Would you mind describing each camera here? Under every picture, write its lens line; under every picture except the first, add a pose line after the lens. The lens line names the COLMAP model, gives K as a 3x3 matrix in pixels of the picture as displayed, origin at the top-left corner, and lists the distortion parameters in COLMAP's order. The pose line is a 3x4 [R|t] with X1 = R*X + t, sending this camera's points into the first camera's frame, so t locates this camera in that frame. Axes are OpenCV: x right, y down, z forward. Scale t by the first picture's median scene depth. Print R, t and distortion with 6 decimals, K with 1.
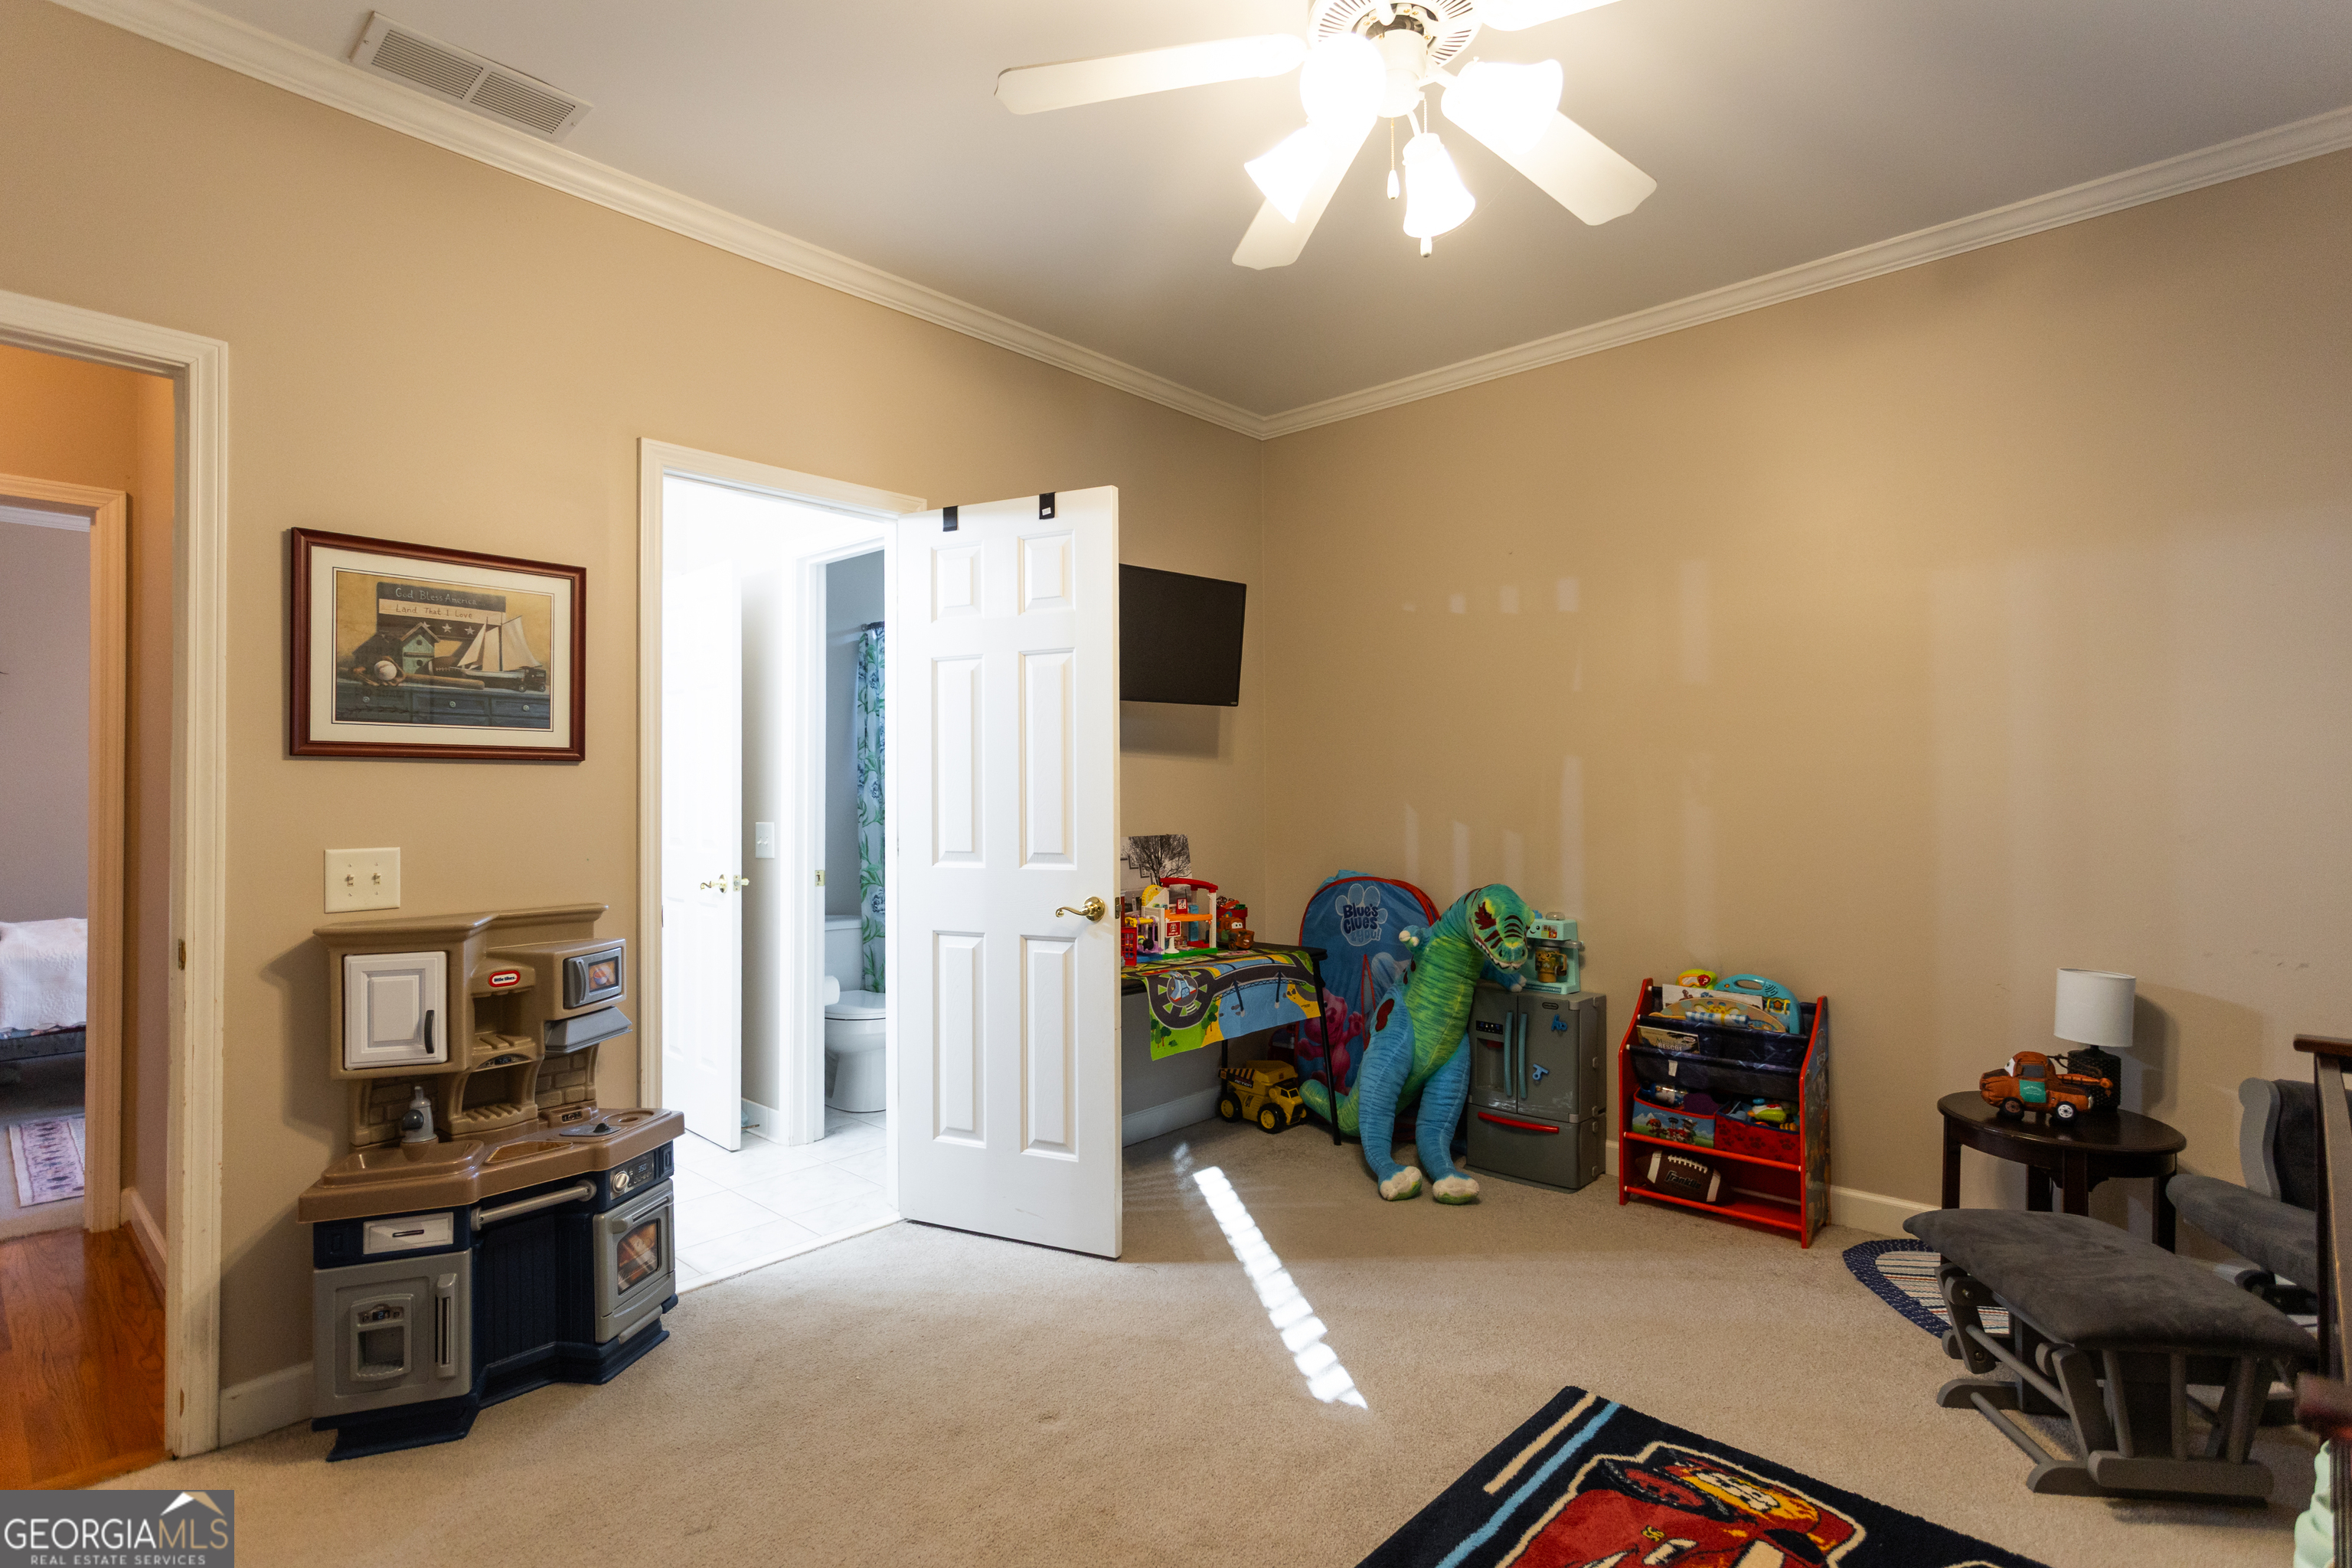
lens RADIAL K [[1131.2, 0, 1166.5], [0, 1131.2, 788.1], [0, 0, 1]] dist [-0.001376, 0.003047]
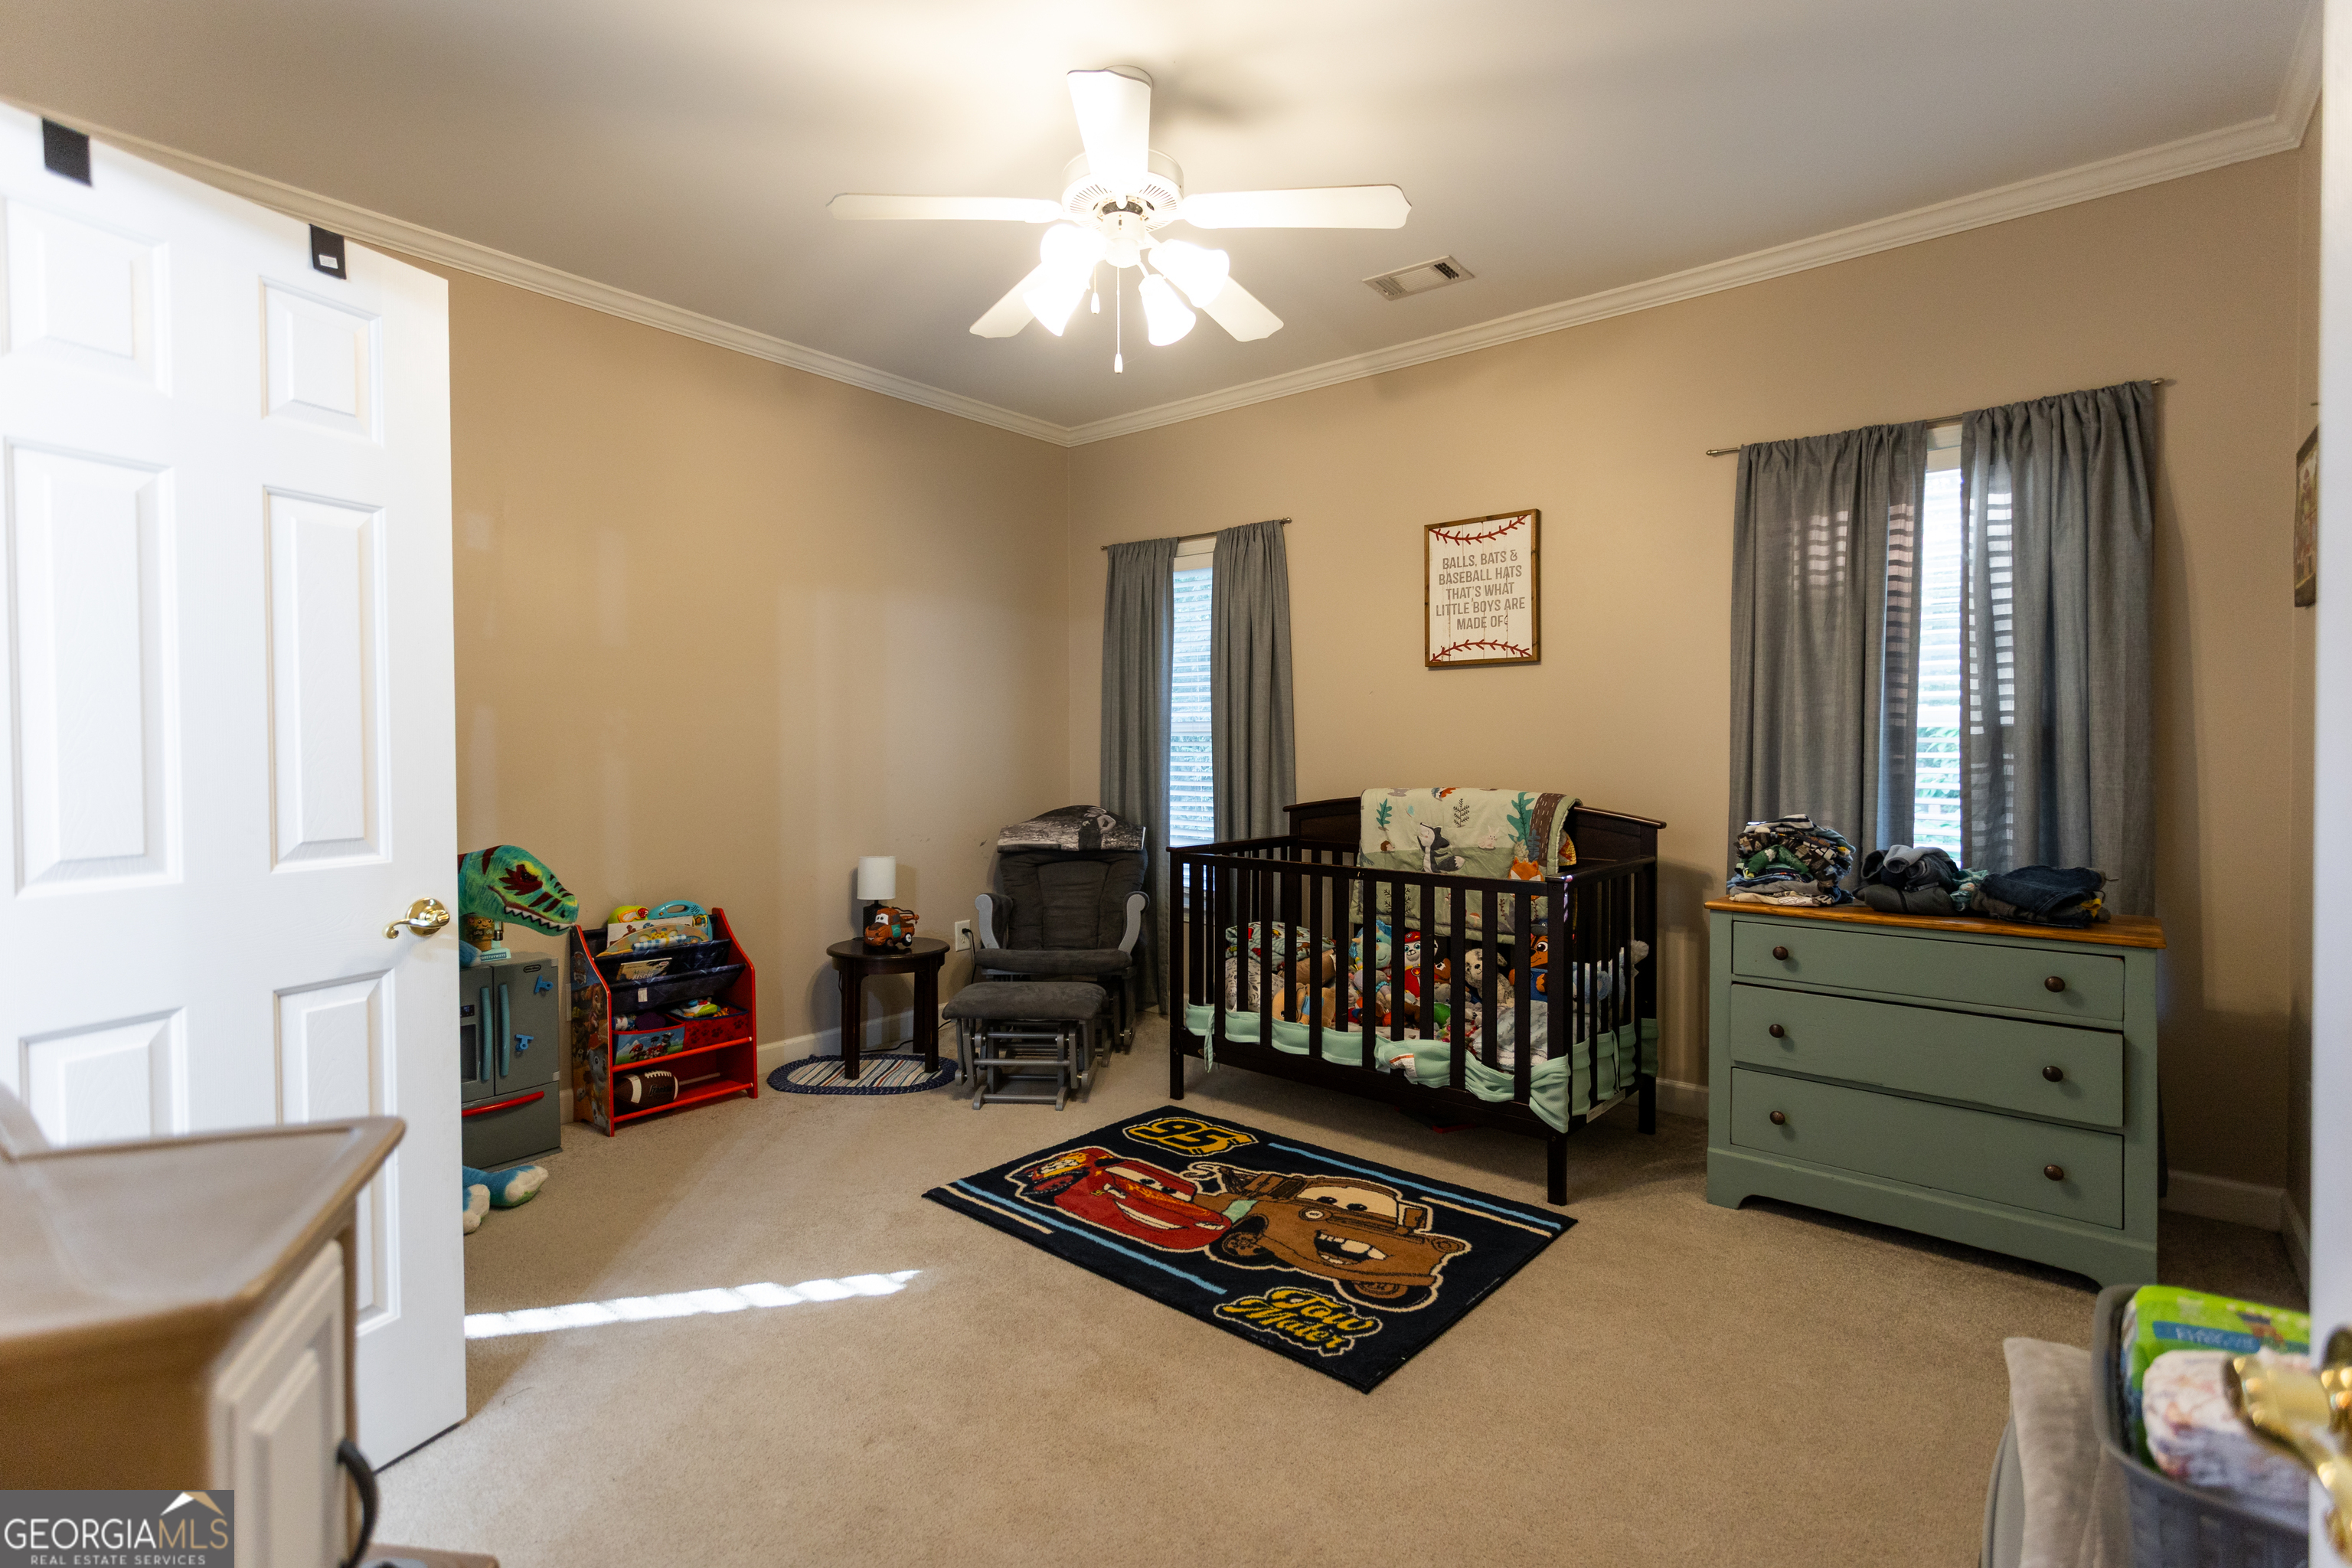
lens RADIAL K [[1131.2, 0, 1127.7], [0, 1131.2, 775.8], [0, 0, 1]] dist [-0.001376, 0.003047]
pose [[-0.033339, -0.021227, 0.999219, -0.717183], [0.000759, 0.999774, 0.021264, 0.011218], [-0.999444, 0.001468, -0.033315, 0.604762]]
